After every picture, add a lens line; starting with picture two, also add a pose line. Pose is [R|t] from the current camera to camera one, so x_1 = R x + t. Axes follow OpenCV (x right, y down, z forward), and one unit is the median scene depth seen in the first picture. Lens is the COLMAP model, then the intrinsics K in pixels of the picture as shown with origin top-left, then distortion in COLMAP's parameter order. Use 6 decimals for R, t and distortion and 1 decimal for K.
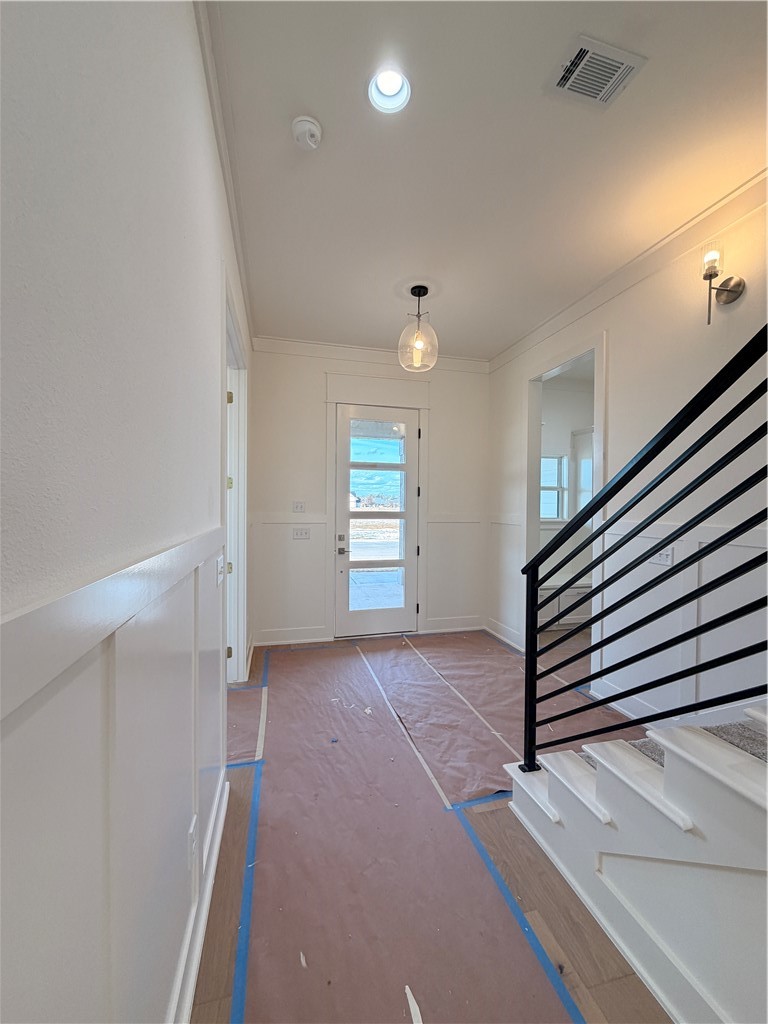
lens RADIAL K [[408.1, 0, 385.0], [0, 408.1, 510.2], [0, 0, 1]] dist [0.000995, -0.000059]
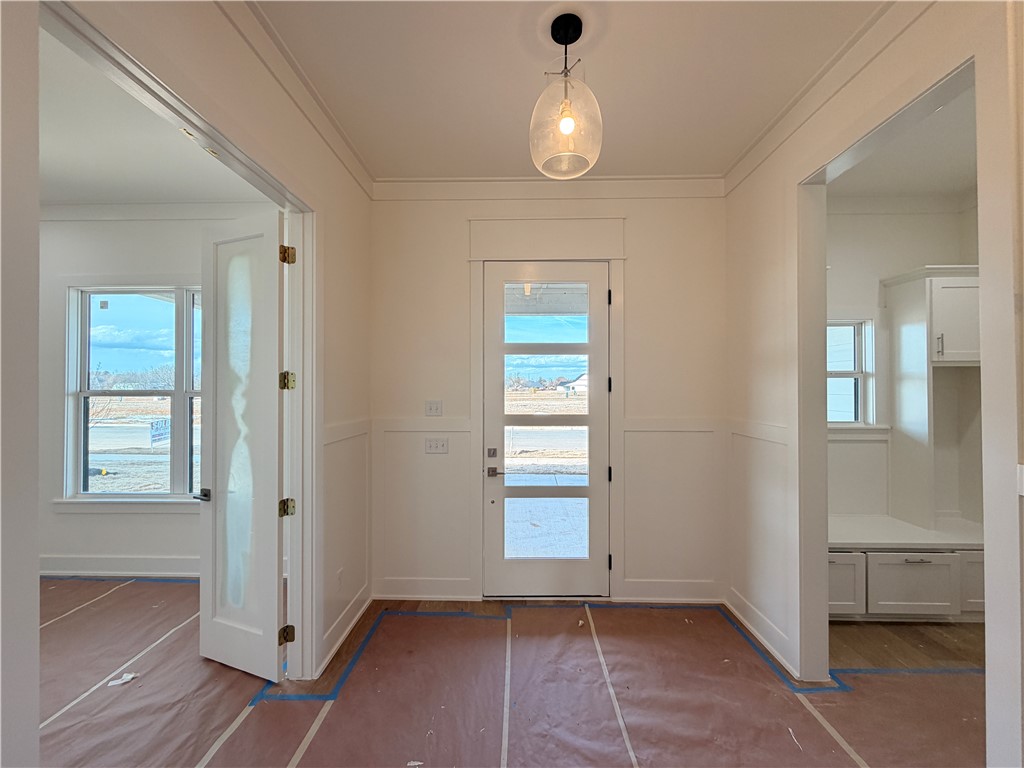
lens RADIAL K [[408.1, 0, 510.7], [0, 408.1, 385.5], [0, 0, 1]] dist [0.000995, -0.000059]
pose [[0.961959, -0.010958, -0.272975, 0.115430], [0.004771, 0.999717, -0.023321, -0.030743], [0.273153, 0.021131, 0.961738, 0.337729]]
